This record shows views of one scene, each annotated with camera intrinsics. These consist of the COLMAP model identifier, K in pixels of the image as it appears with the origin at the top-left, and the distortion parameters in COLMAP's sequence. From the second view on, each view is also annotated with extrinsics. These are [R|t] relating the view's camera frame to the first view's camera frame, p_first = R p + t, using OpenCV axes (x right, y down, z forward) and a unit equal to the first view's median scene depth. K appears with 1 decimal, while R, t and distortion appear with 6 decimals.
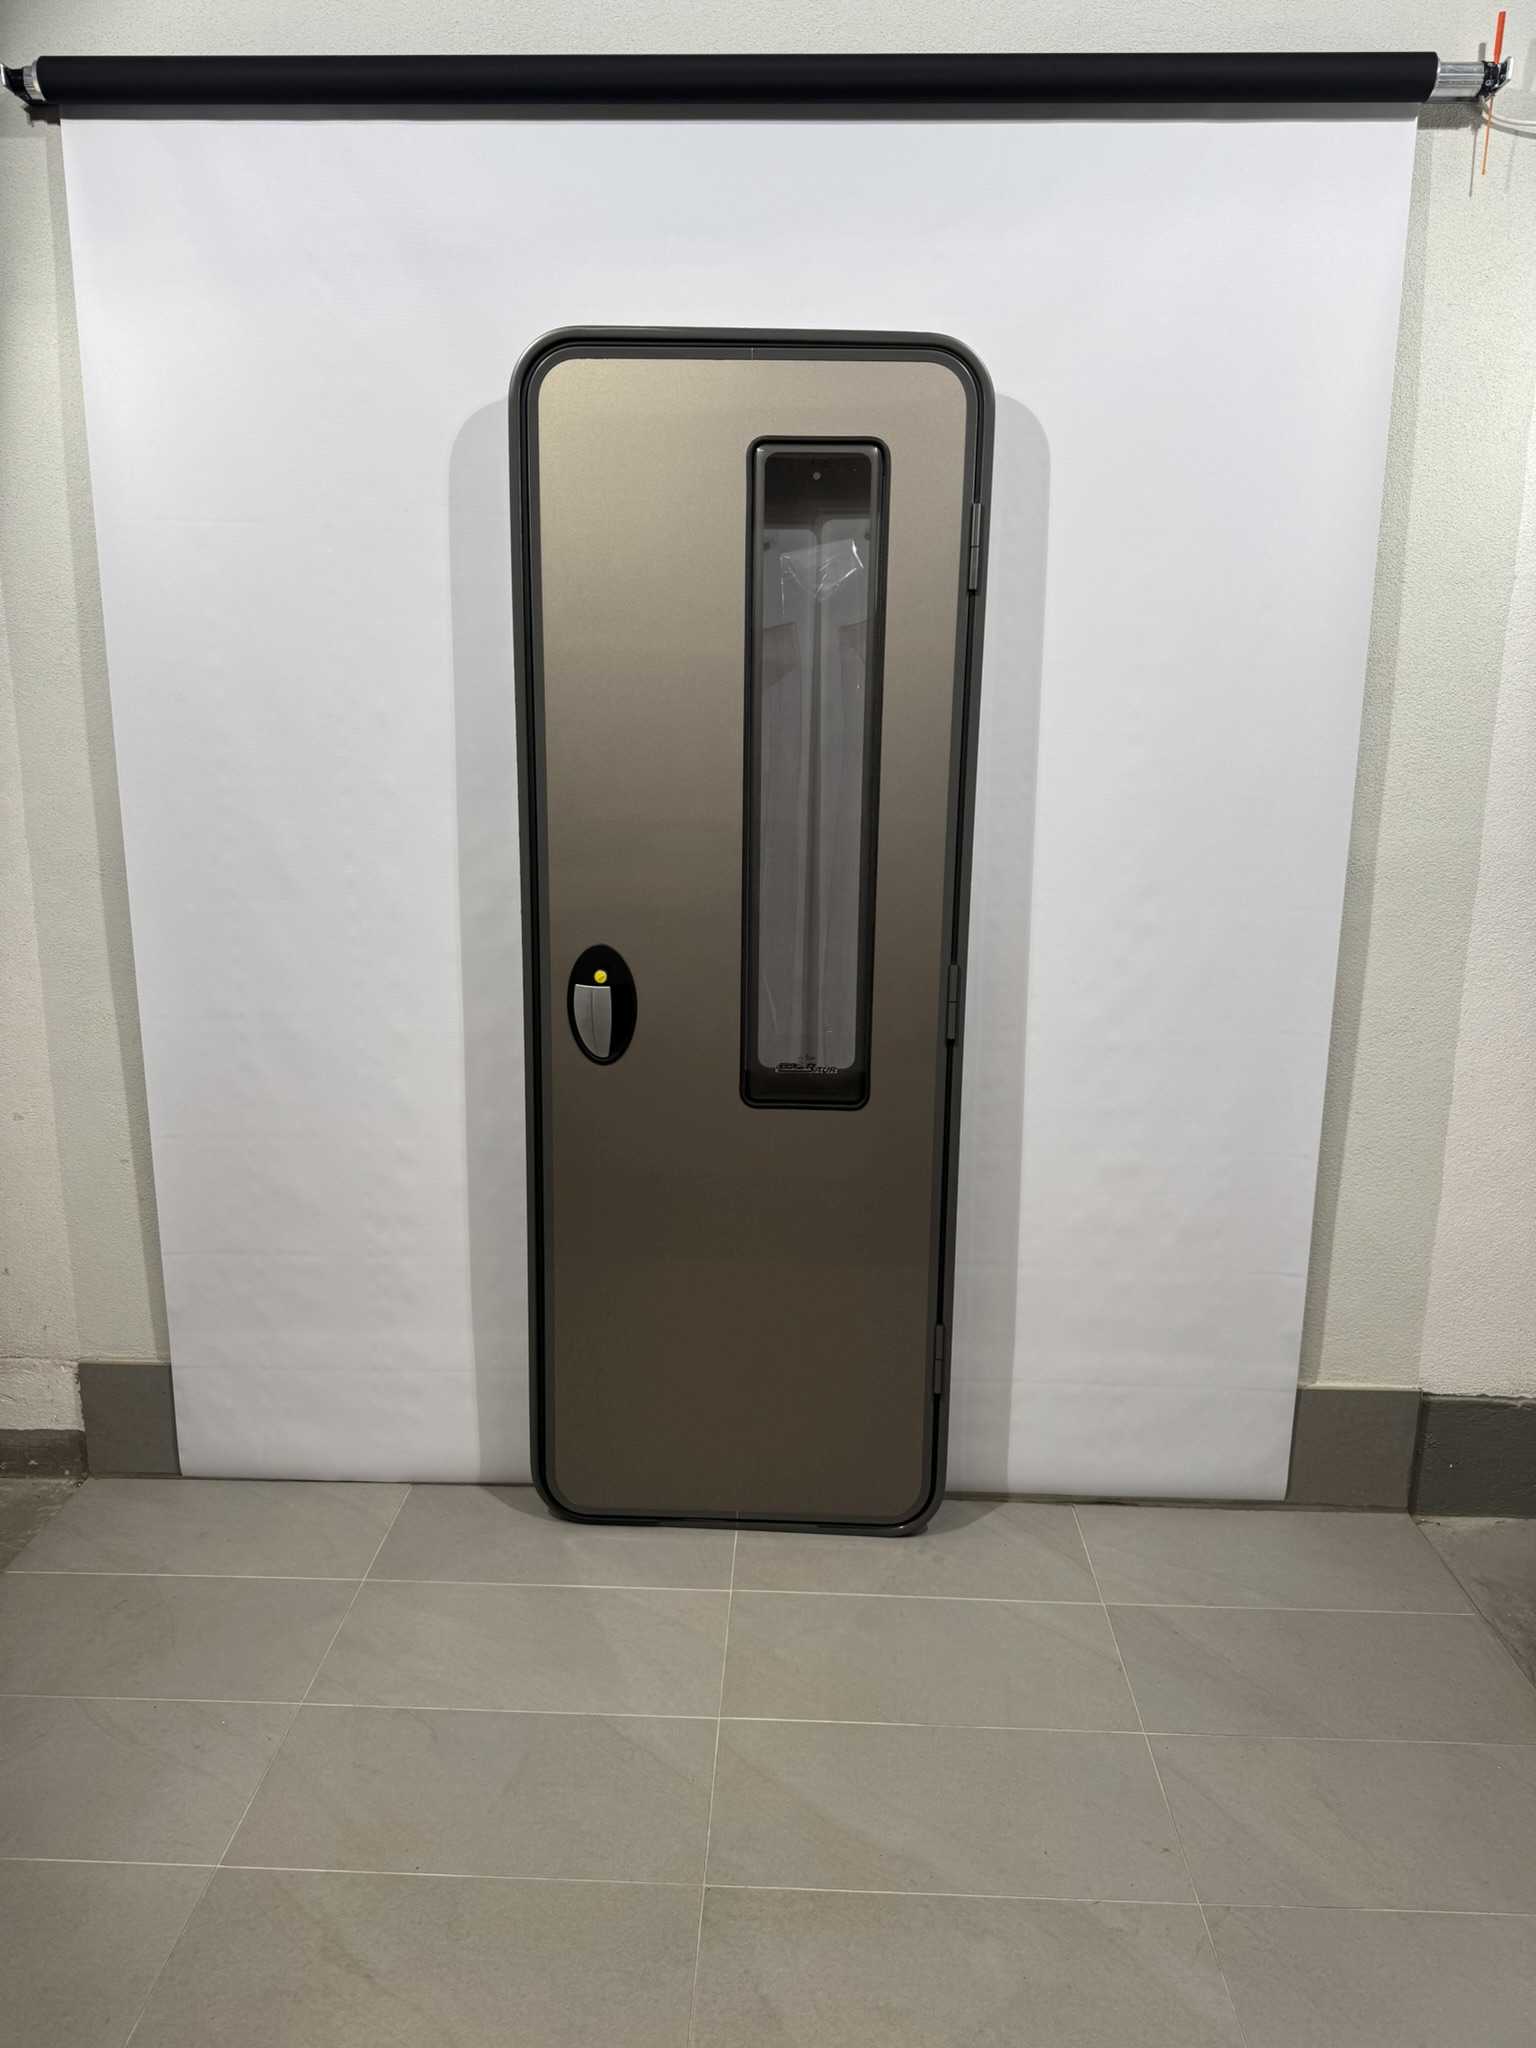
lens RADIAL K [[1431.6, 0, 759.8], [0, 1431.6, 1015.7], [0, 0, 1]] dist [0.084248, -0.072260]
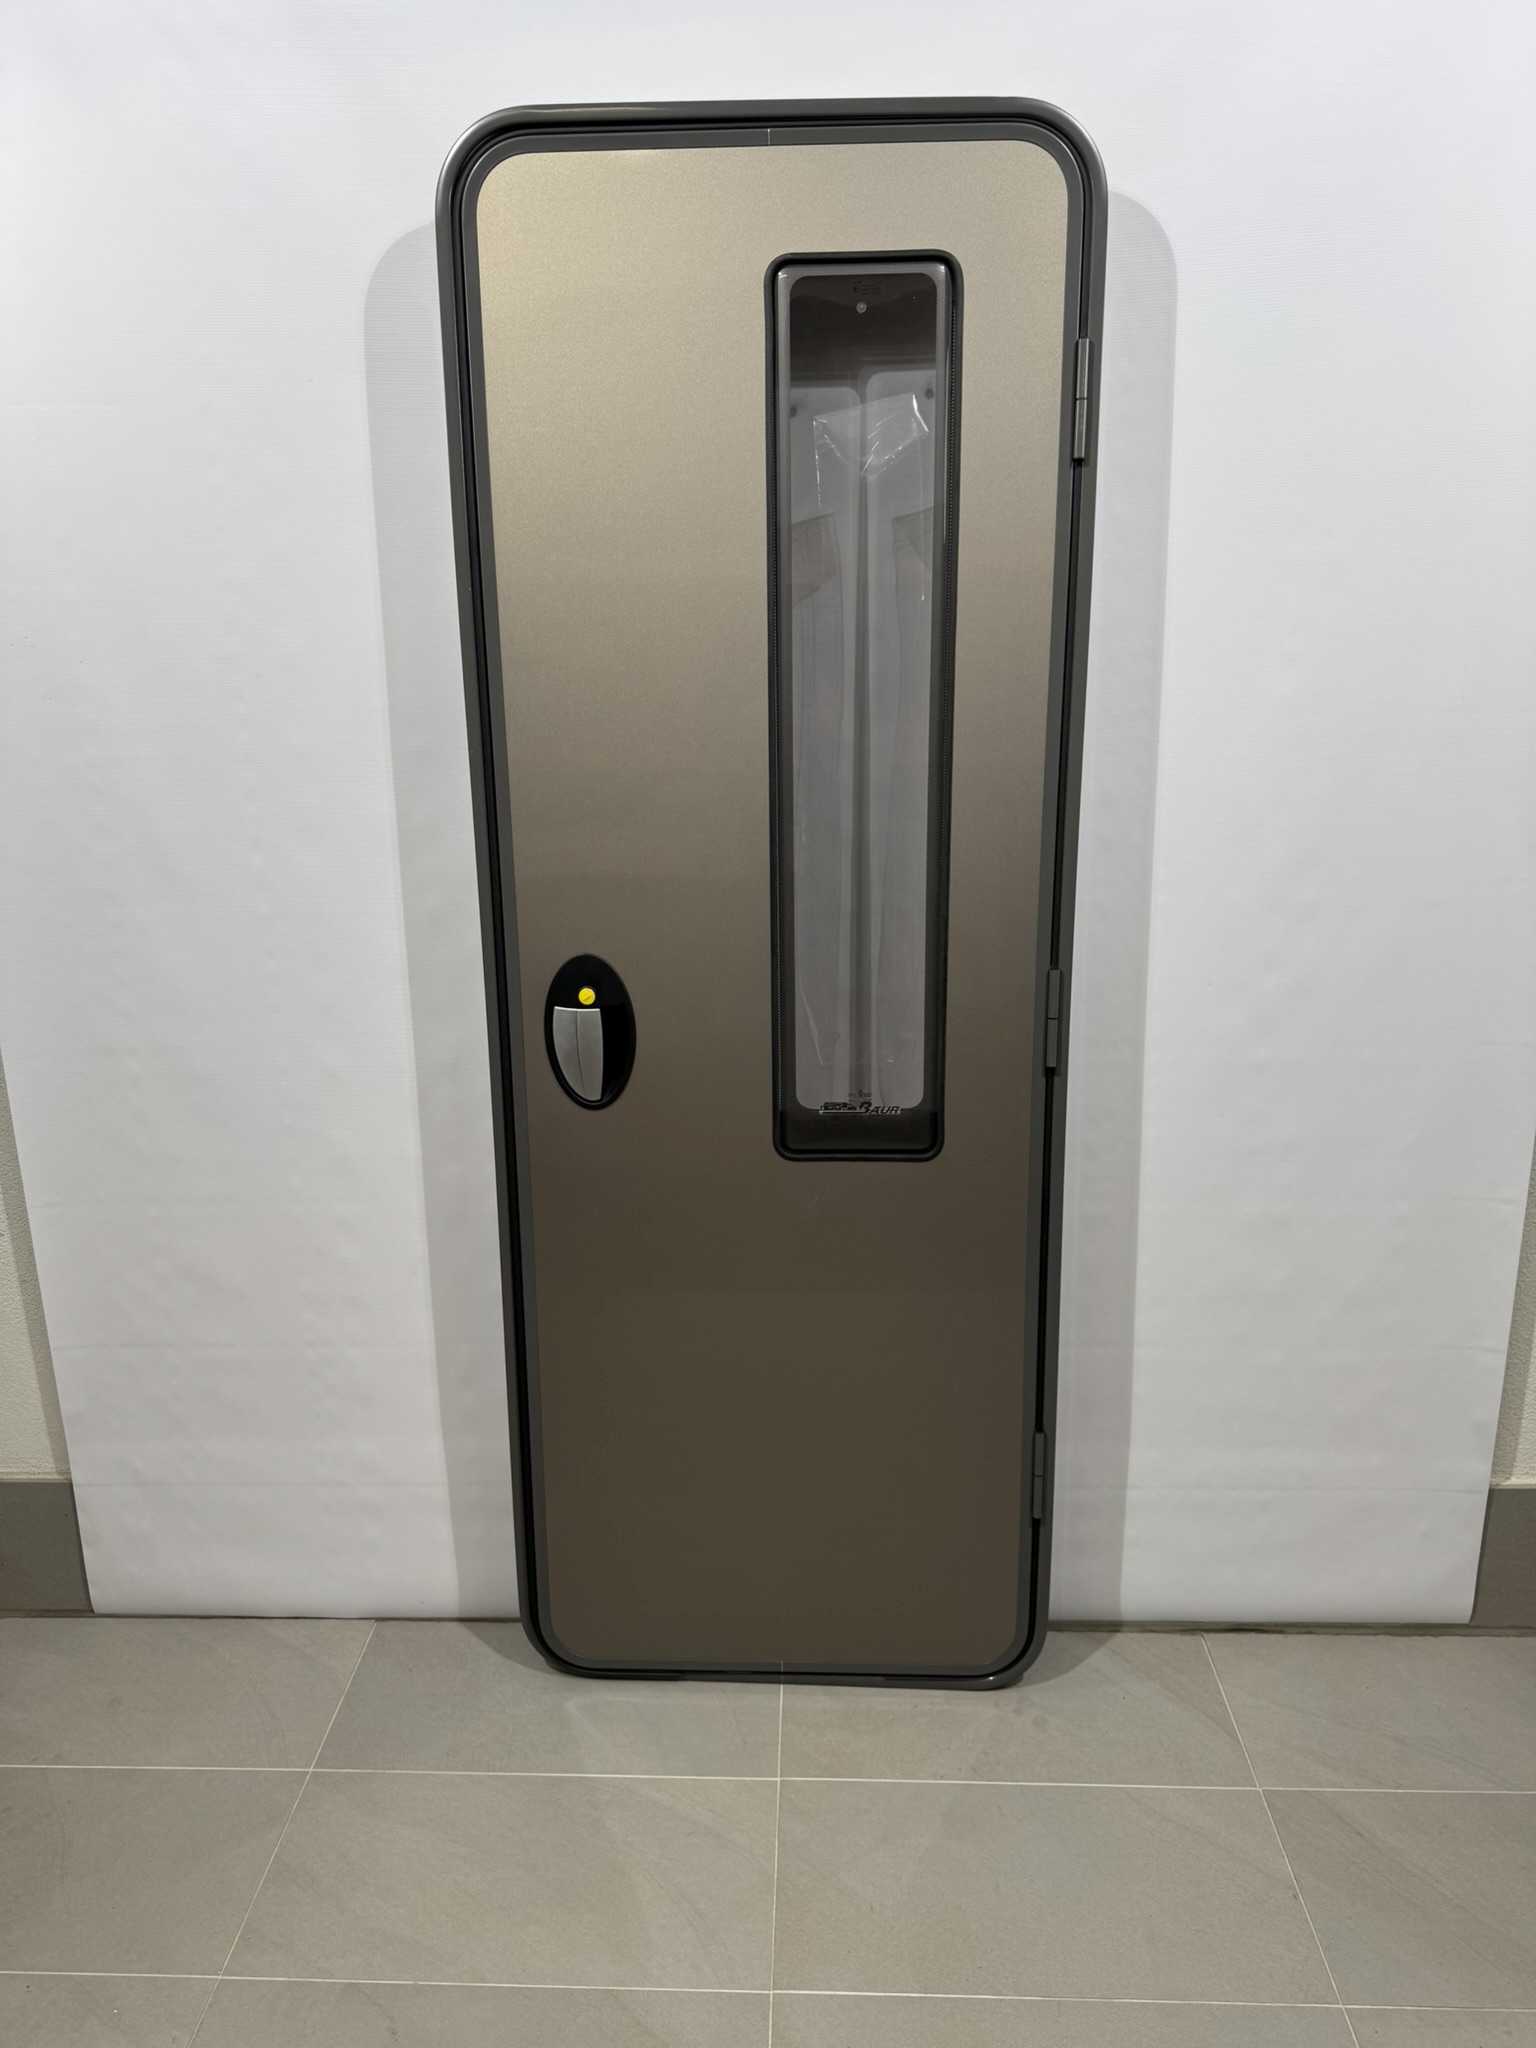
lens RADIAL K [[1448.2, 0, 757.7], [0, 1448.2, 1018.2], [0, 0, 1]] dist [0.030049, -0.002968]
pose [[0.999632, -0.025084, -0.010349, -0.012580], [0.025482, 0.998860, 0.040365, -0.042910], [0.009324, -0.040614, 0.999131, 0.226991]]
